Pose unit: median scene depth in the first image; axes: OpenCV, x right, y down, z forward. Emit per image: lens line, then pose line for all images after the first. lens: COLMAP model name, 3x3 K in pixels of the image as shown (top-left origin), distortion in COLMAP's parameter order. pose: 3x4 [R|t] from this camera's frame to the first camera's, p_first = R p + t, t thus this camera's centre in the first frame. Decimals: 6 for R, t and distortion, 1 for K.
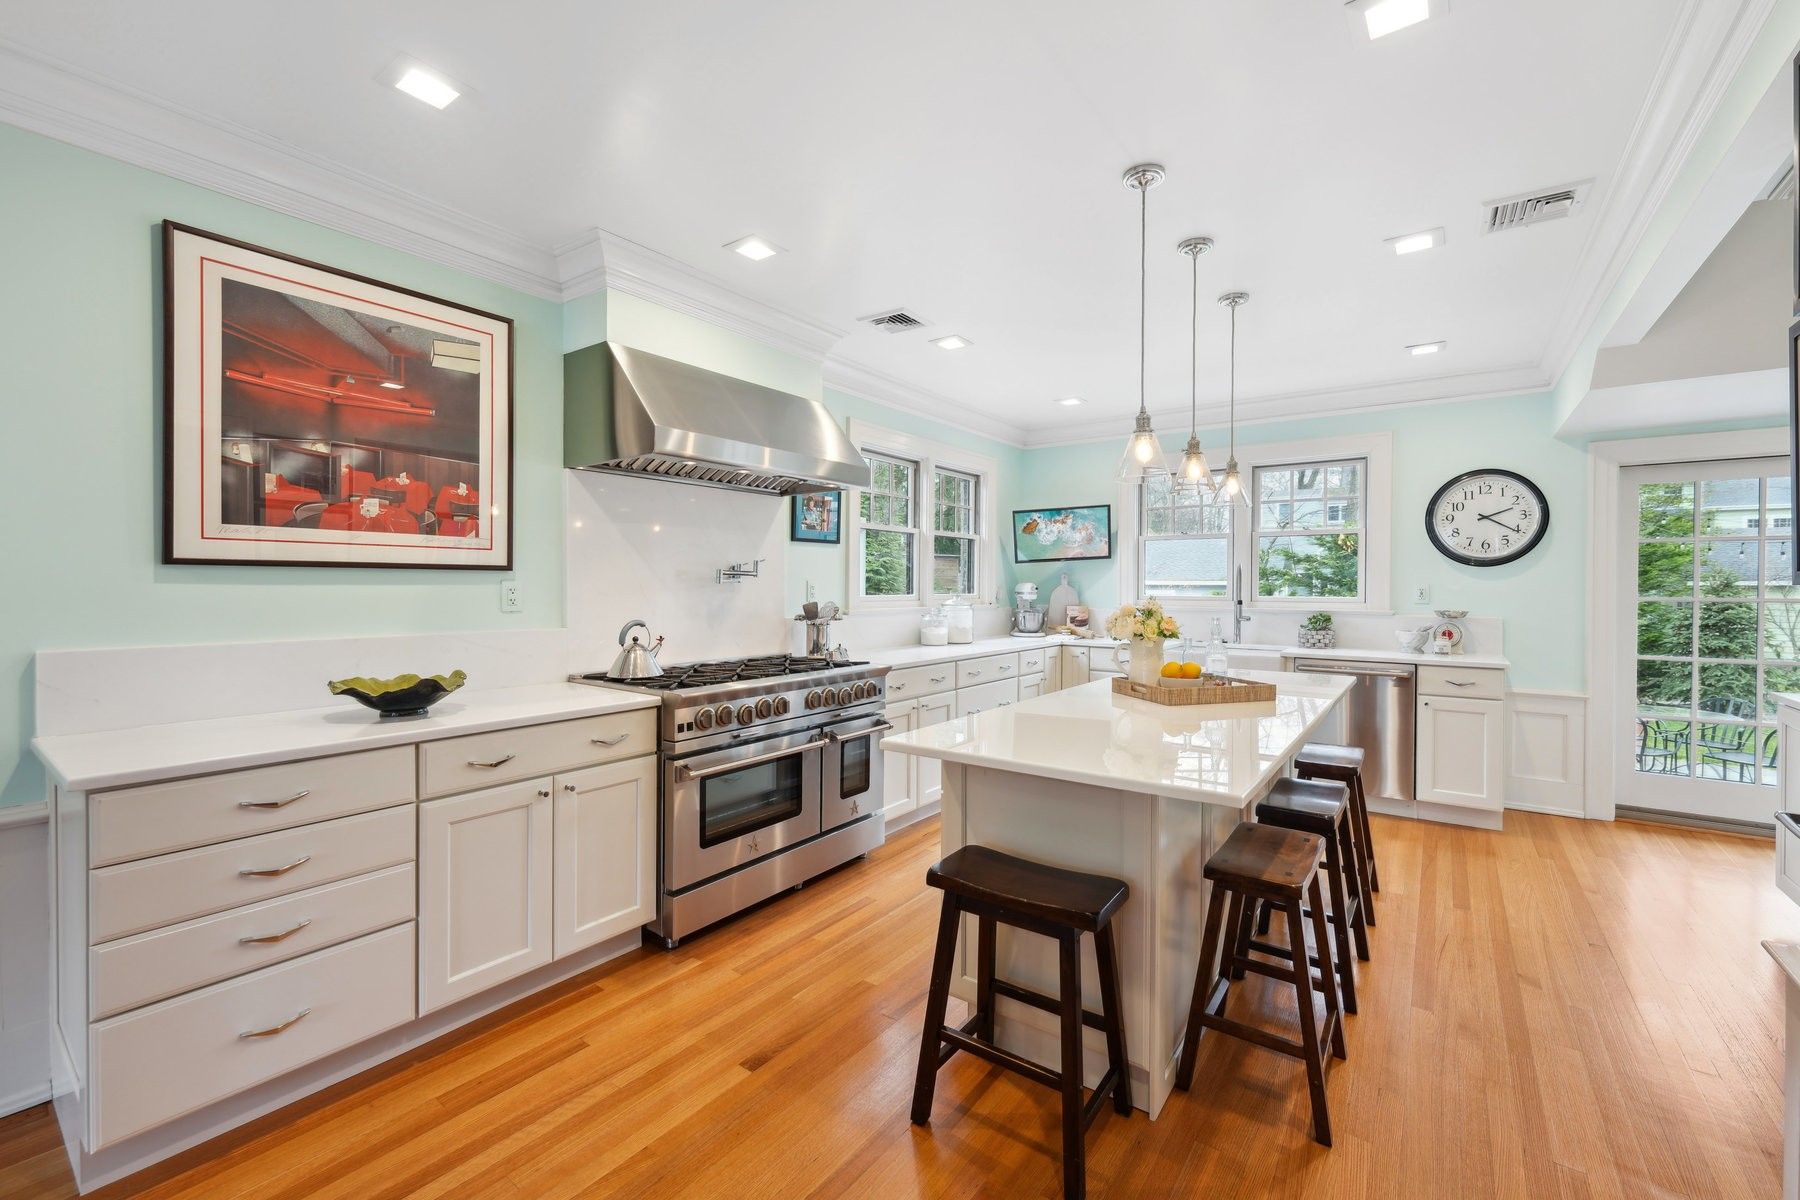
lens RADIAL K [[739.3, 0, 912.0], [0, 739.3, 595.0], [0, 0, 1]] dist [-0.002887, -0.000506]
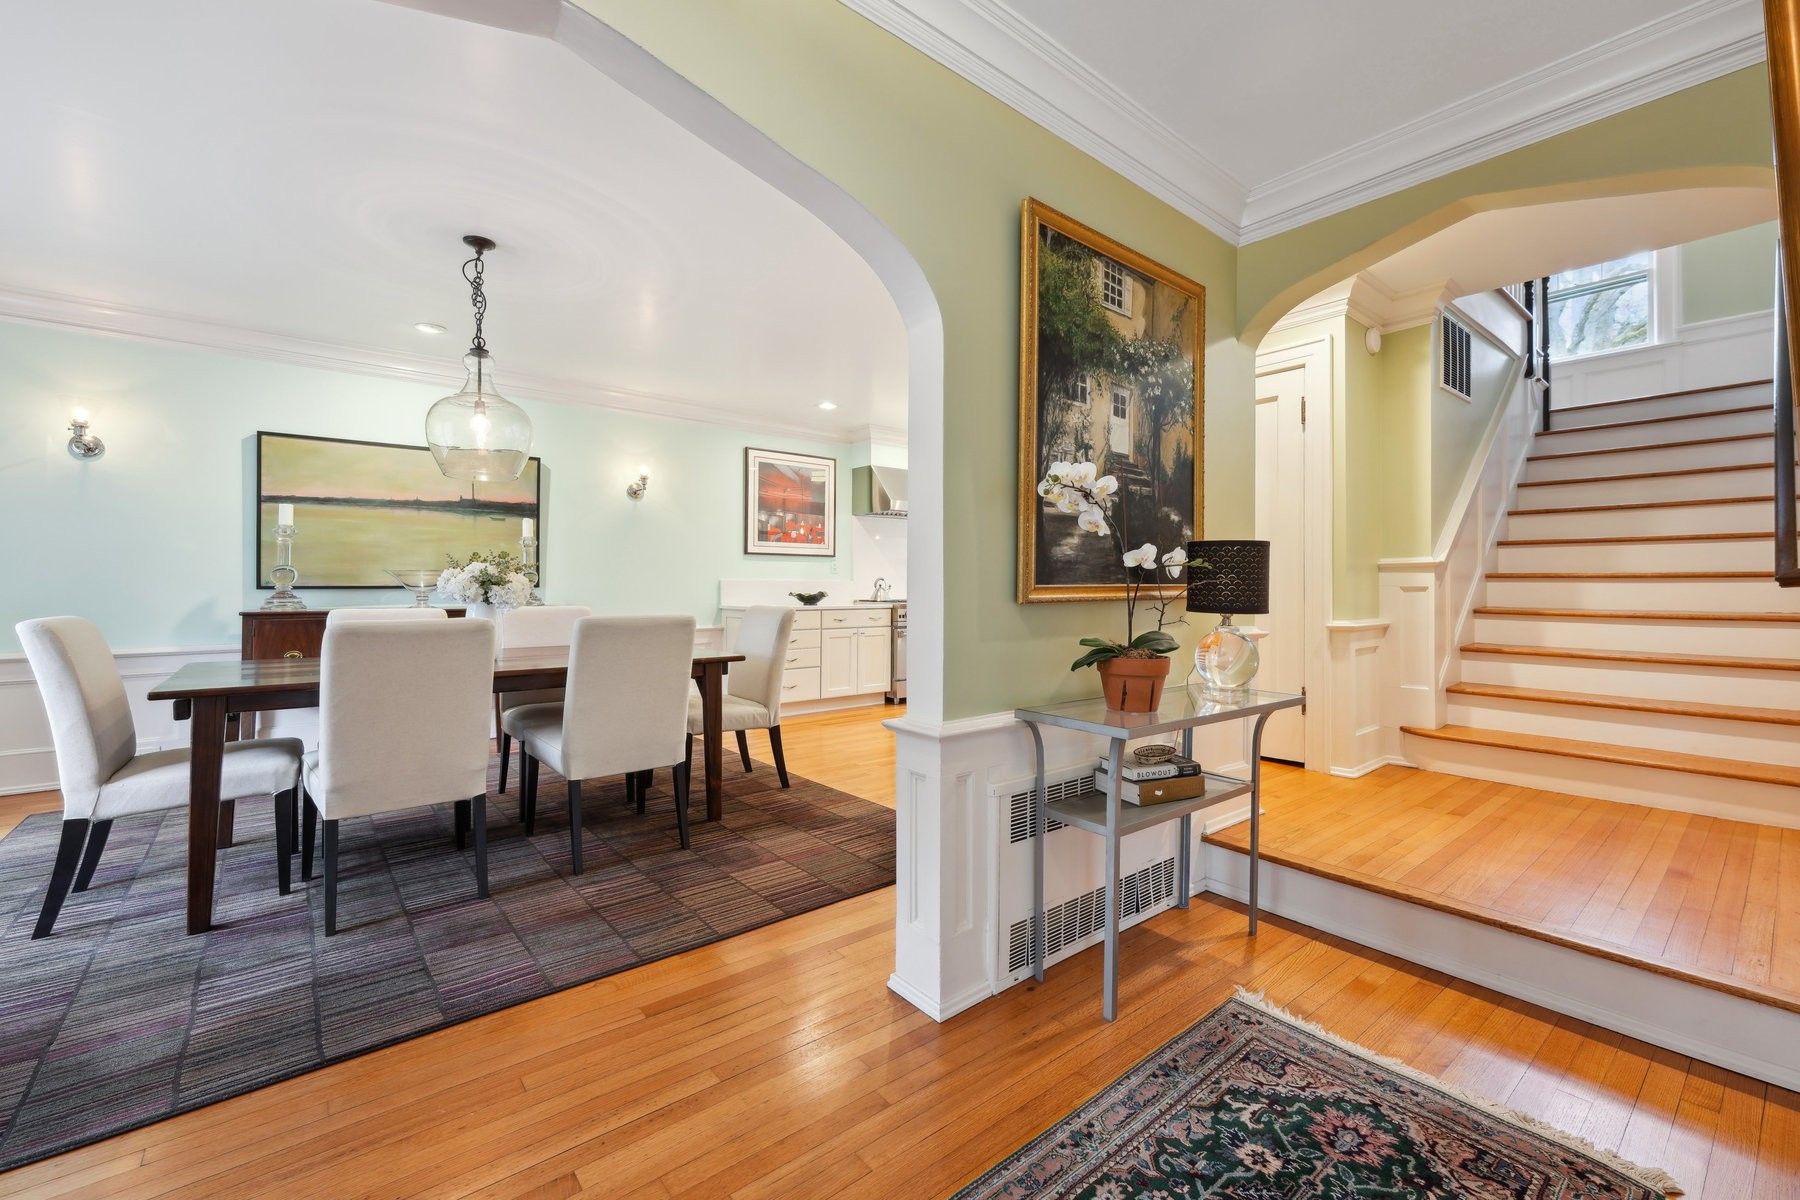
lens RADIAL K [[739.3, 0, 907.5], [0, 739.3, 579.1], [0, 0, 1]] dist [-0.002887, -0.000506]
pose [[0.965400, -0.005059, -0.260725, 0.361552], [-0.000942, 0.999738, -0.022885, 0.101424], [0.260773, 0.022338, 0.965142, -1.392571]]
